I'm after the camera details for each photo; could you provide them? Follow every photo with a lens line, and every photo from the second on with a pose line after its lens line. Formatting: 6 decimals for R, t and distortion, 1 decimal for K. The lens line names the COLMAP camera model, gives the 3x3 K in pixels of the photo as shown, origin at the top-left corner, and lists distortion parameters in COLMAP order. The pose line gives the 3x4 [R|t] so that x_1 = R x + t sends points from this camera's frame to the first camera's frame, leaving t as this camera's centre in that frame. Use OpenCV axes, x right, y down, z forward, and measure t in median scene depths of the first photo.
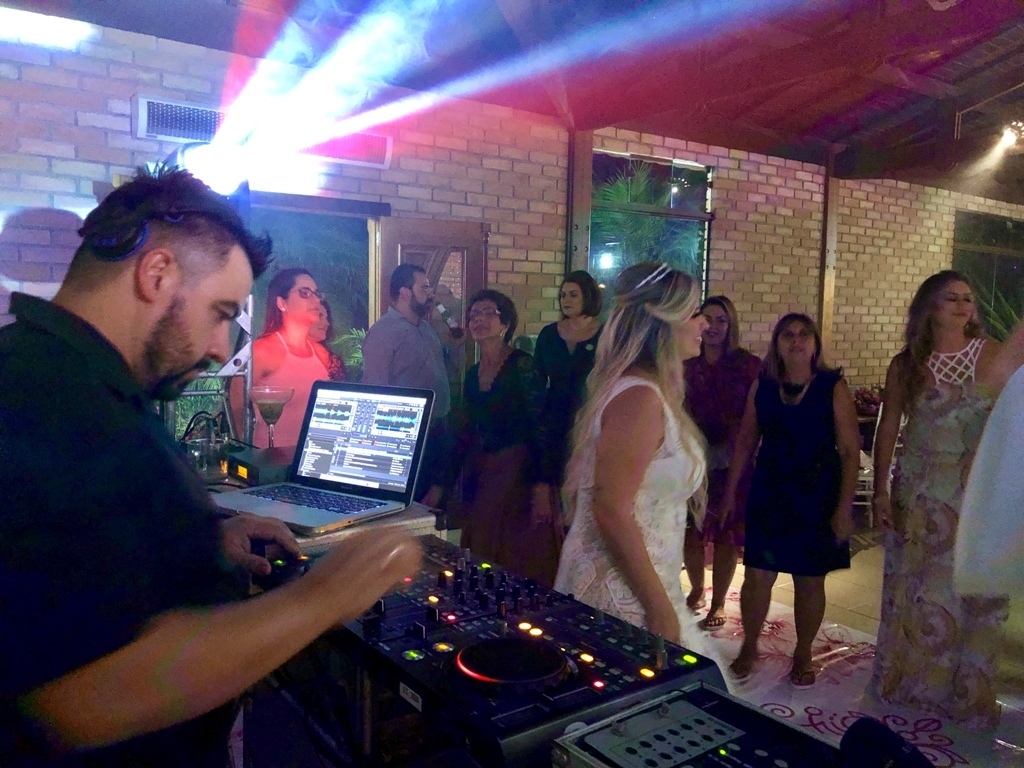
lens RADIAL K [[836.2, 0, 502.8], [0, 836.2, 384.4], [0, 0, 1]] dist [0.005112, 0.001800]
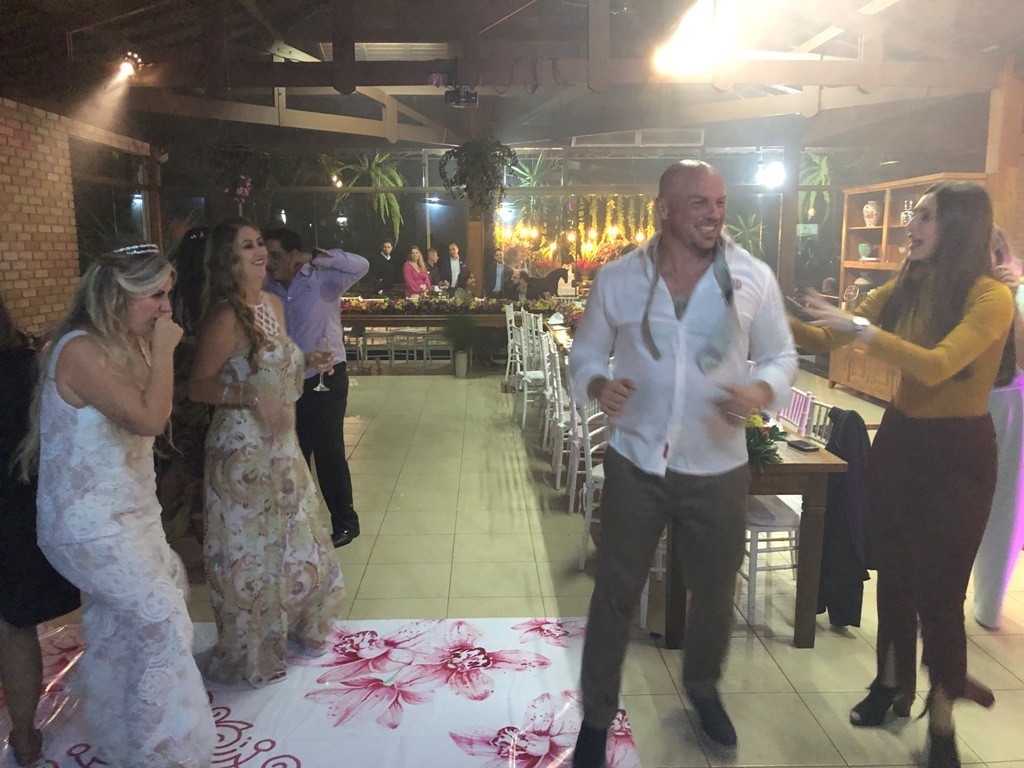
lens RADIAL K [[839.1, 0, 502.1], [0, 839.1, 379.9], [0, 0, 1]] dist [0.008333, -0.000317]
pose [[0.554262, -0.152360, 0.818279, -0.011581], [0.084783, 0.988325, 0.126594, -0.019656], [-0.828013, -0.000790, 0.560708, 0.078019]]
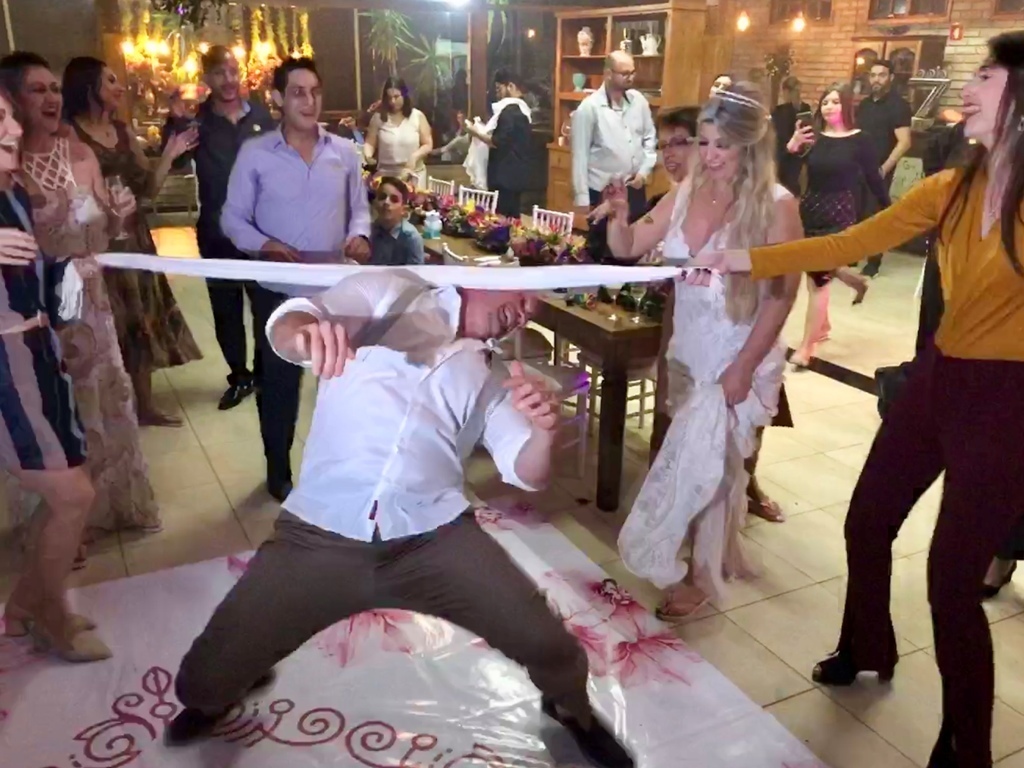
lens RADIAL K [[925.6, 0, 506.5], [0, 925.6, 387.0], [0, 0, 1]] dist [0.007342, 0.001143]
pose [[0.145449, -0.342818, 0.928073, -0.061203], [0.074634, 0.939178, 0.335224, -0.046364], [-0.986547, 0.020508, 0.162188, 0.224049]]
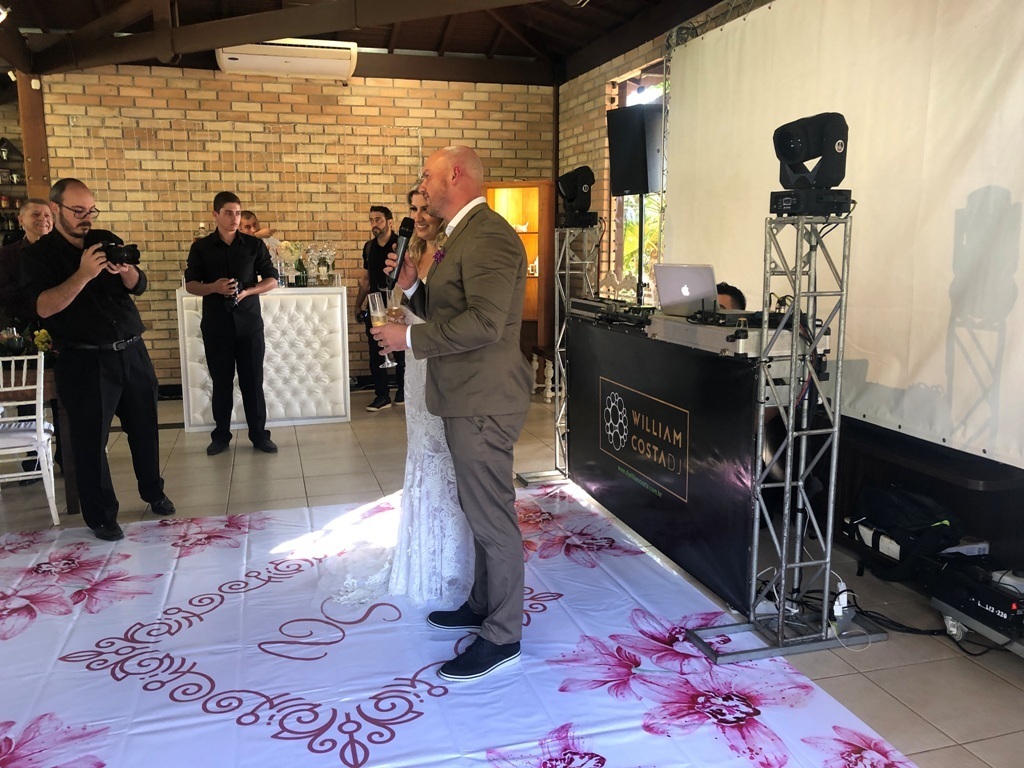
lens RADIAL K [[835.3, 0, 510.4], [0, 835.3, 379.8], [0, 0, 1]] dist [0.004120, 0.007022]
pose [[-0.944989, -0.069121, 0.319714, -0.098117], [0.013427, 0.968398, 0.249049, -0.053670], [-0.326825, 0.239641, -0.914198, 0.677382]]
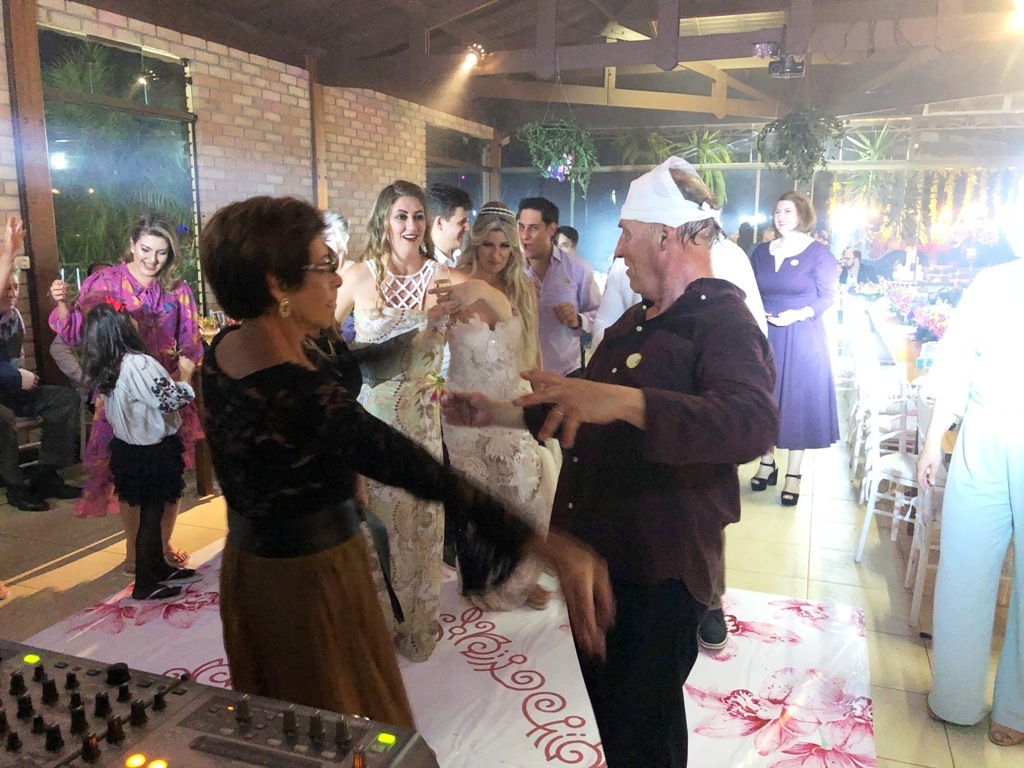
lens RADIAL K [[840.4, 0, 514.6], [0, 840.4, 389.1], [0, 0, 1]] dist [0.005986, 0.002054]
pose [[0.820027, -0.123019, 0.558947, -0.009583], [0.058482, 0.989525, 0.131987, -0.011041], [-0.569328, -0.075544, 0.818632, 0.042171]]
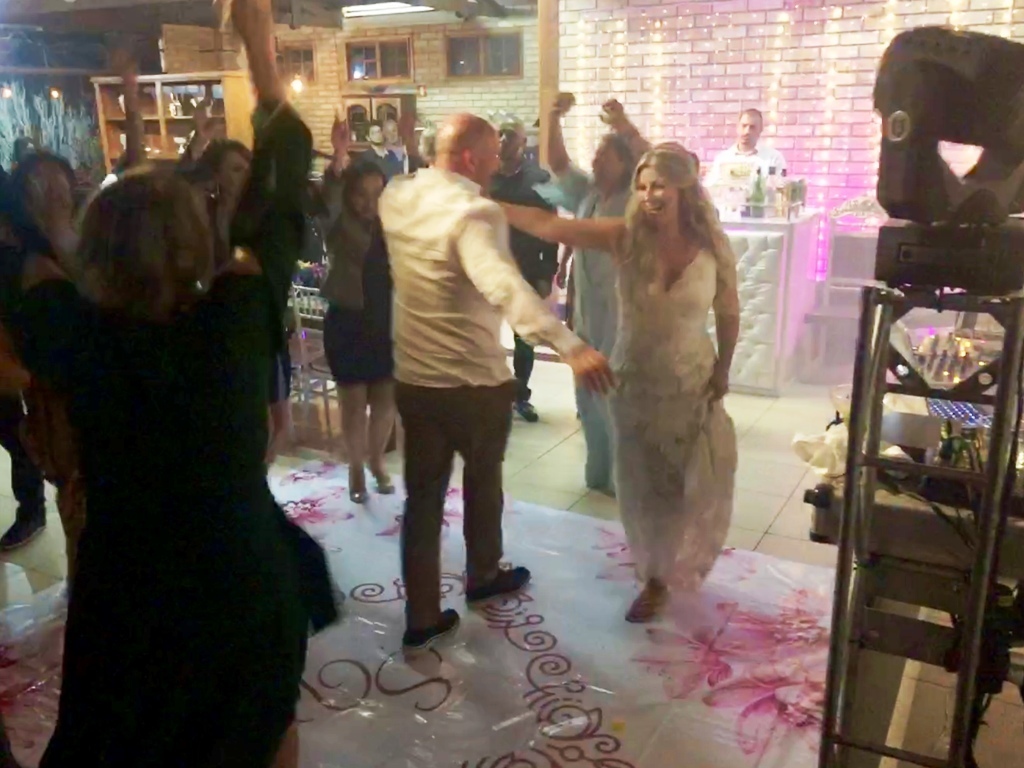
lens RADIAL K [[920.6, 0, 512.4], [0, 920.6, 389.6], [0, 0, 1]] dist [-0.001360, -0.004319]
pose [[-0.434927, -0.271702, 0.858497, -0.215160], [0.082489, 0.937361, 0.338451, -0.074639], [-0.896680, 0.218018, -0.385271, 0.417804]]
